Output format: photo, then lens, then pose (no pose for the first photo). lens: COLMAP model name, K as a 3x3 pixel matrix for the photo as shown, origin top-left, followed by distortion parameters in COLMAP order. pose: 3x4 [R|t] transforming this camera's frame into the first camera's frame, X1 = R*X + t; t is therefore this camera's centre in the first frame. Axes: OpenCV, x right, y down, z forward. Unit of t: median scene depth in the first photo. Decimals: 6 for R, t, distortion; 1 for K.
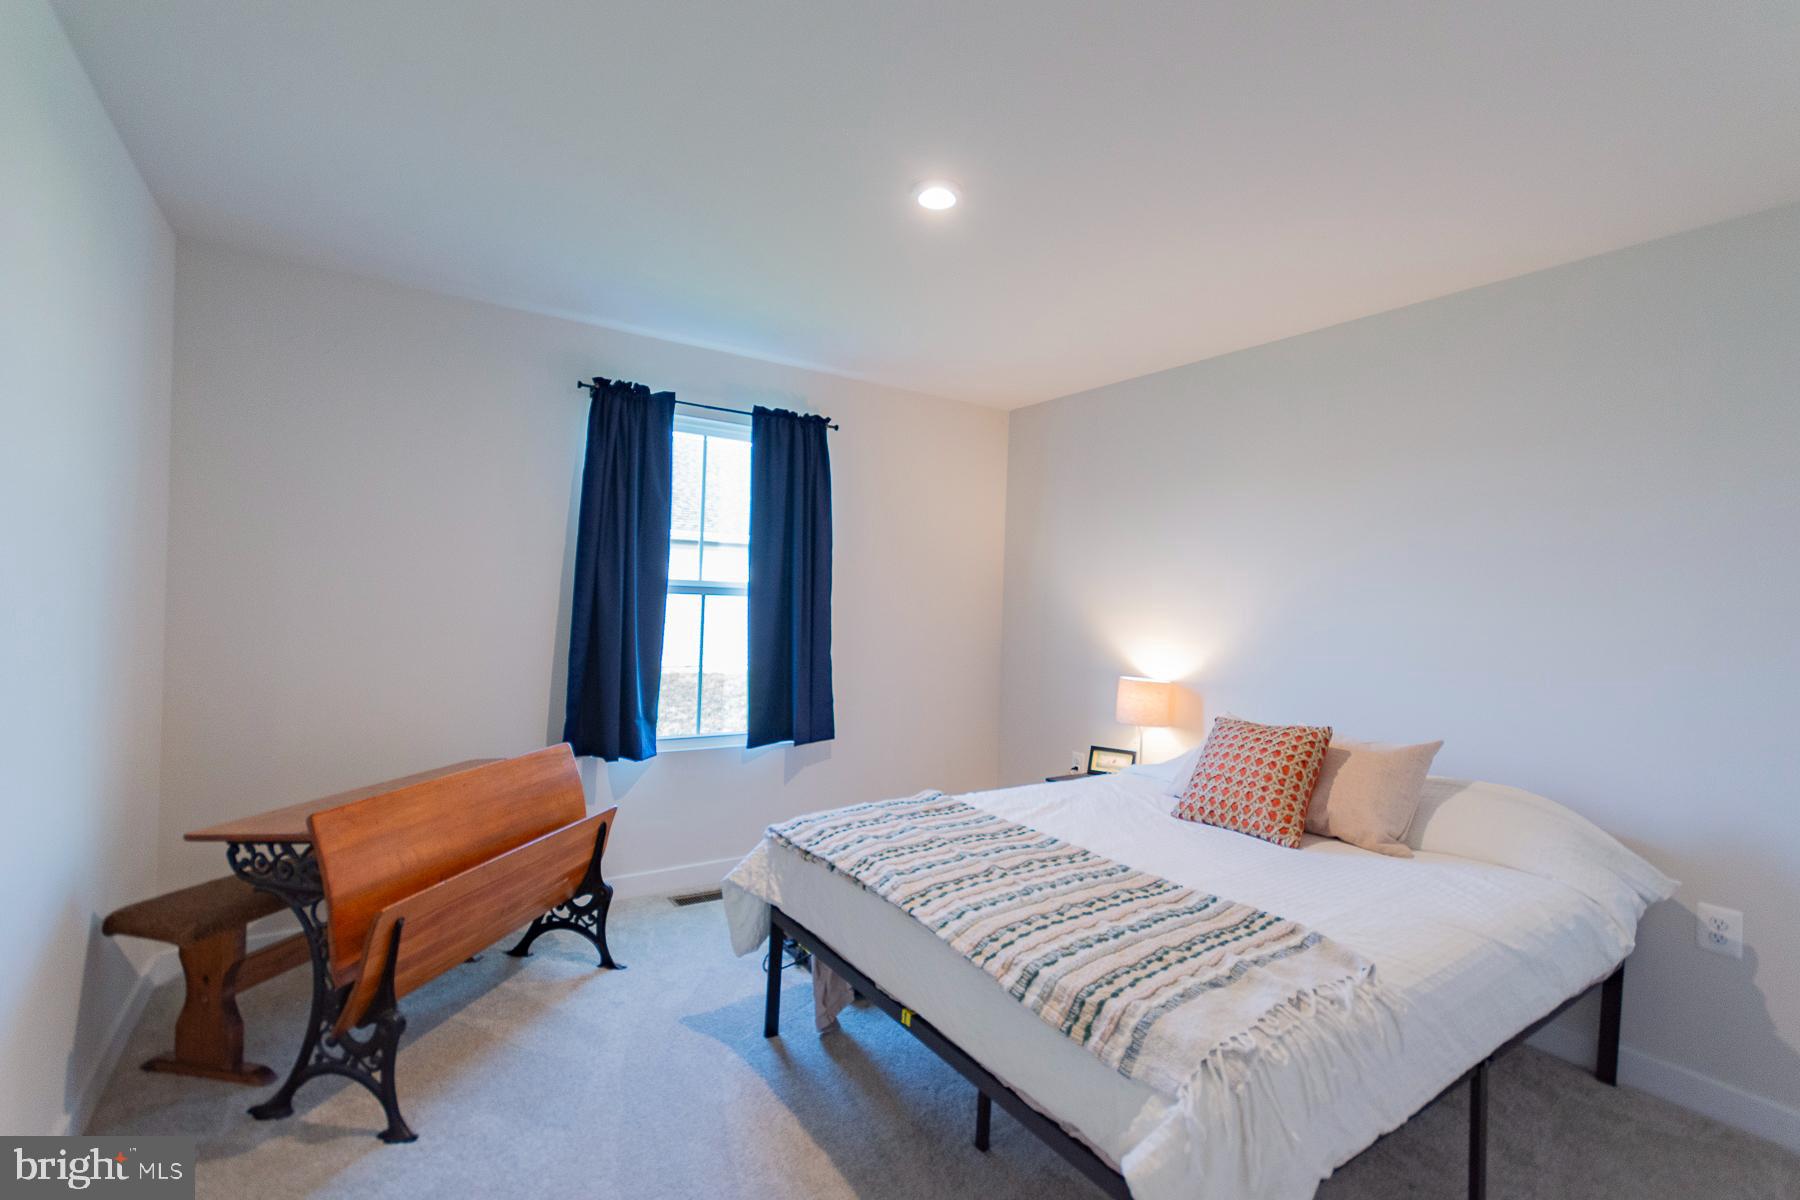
lens RADIAL K [[791.5, 0, 899.4], [0, 791.5, 598.3], [0, 0, 1]] dist [0.008107, -0.002434]
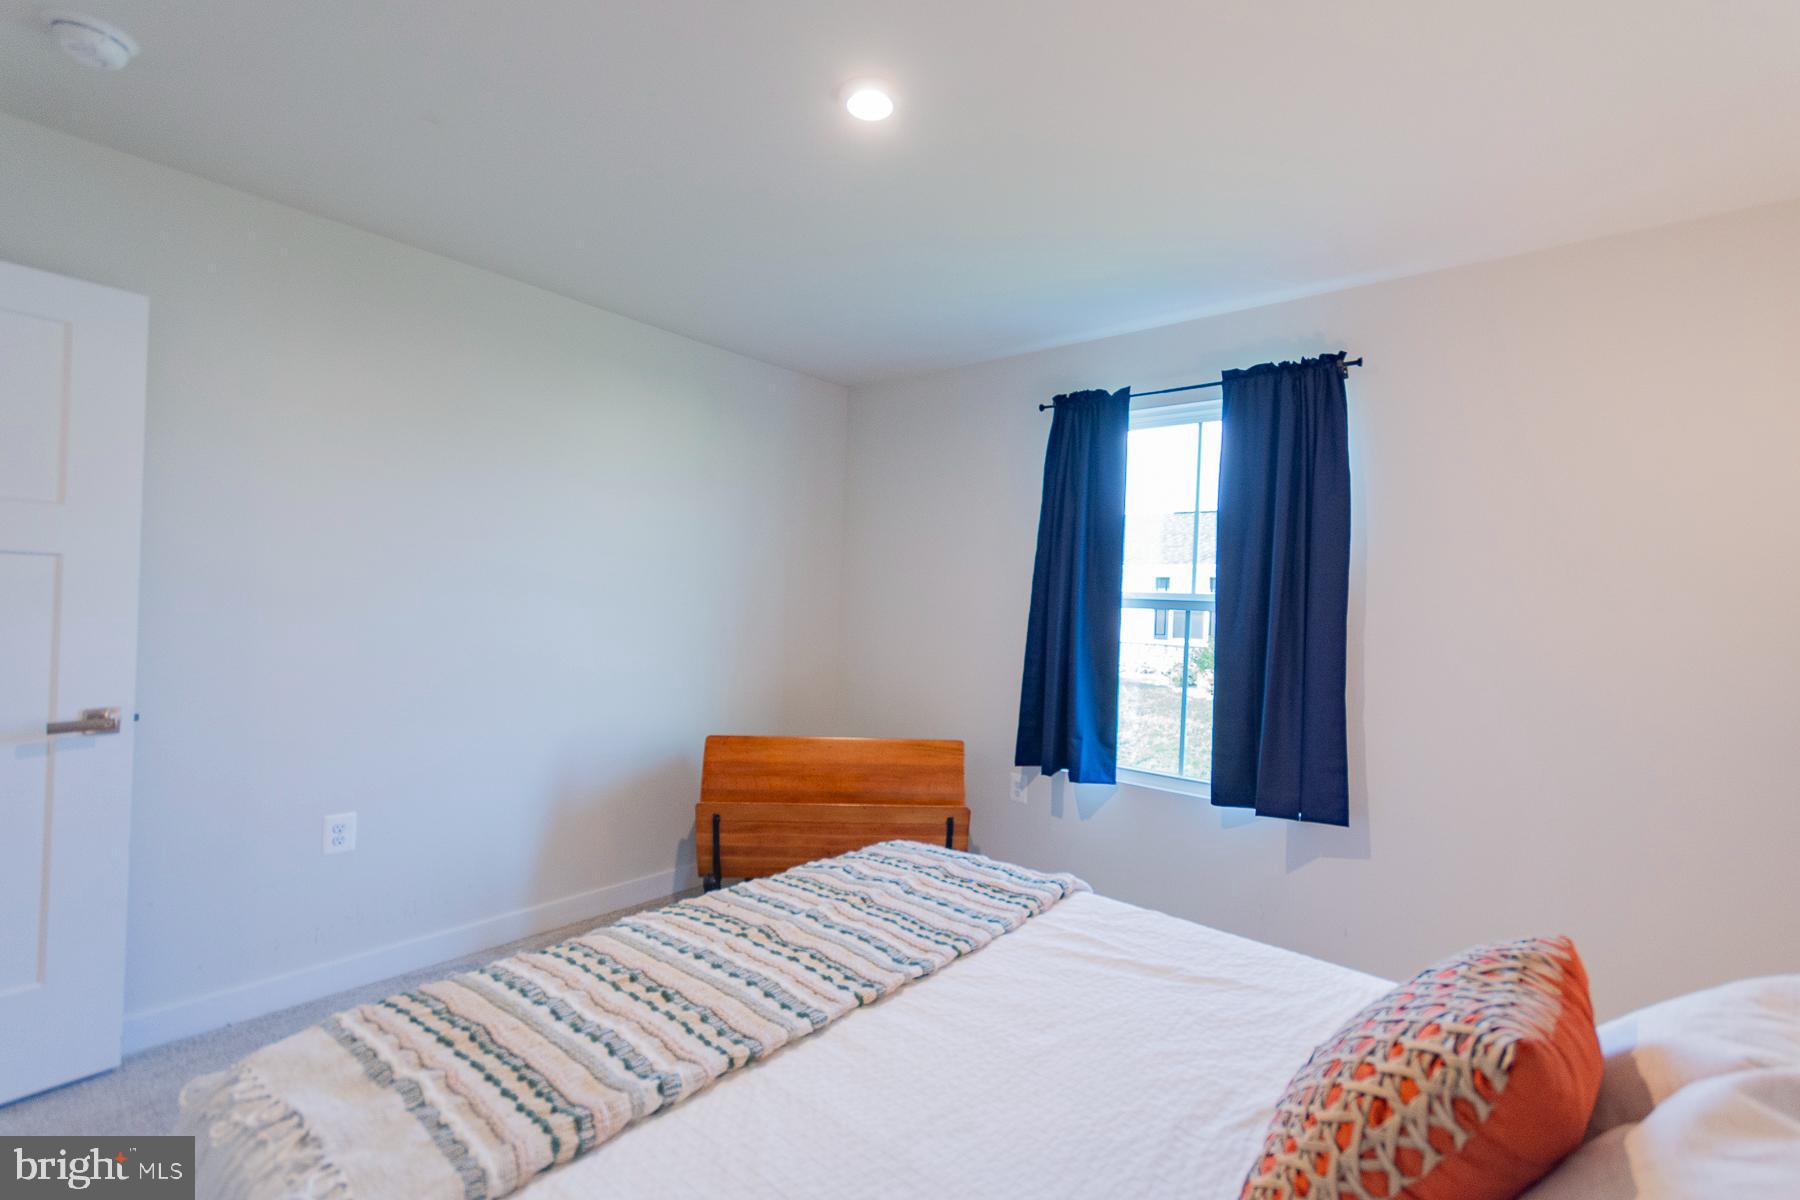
lens RADIAL K [[791.5, 0, 899.1], [0, 791.5, 605.9], [0, 0, 1]] dist [0.008107, -0.002434]
pose [[0.289496, -0.013445, -0.957085, 0.504459], [-0.028831, 0.999325, -0.022759, 0.019710], [0.956745, 0.034183, 0.288913, 0.492617]]
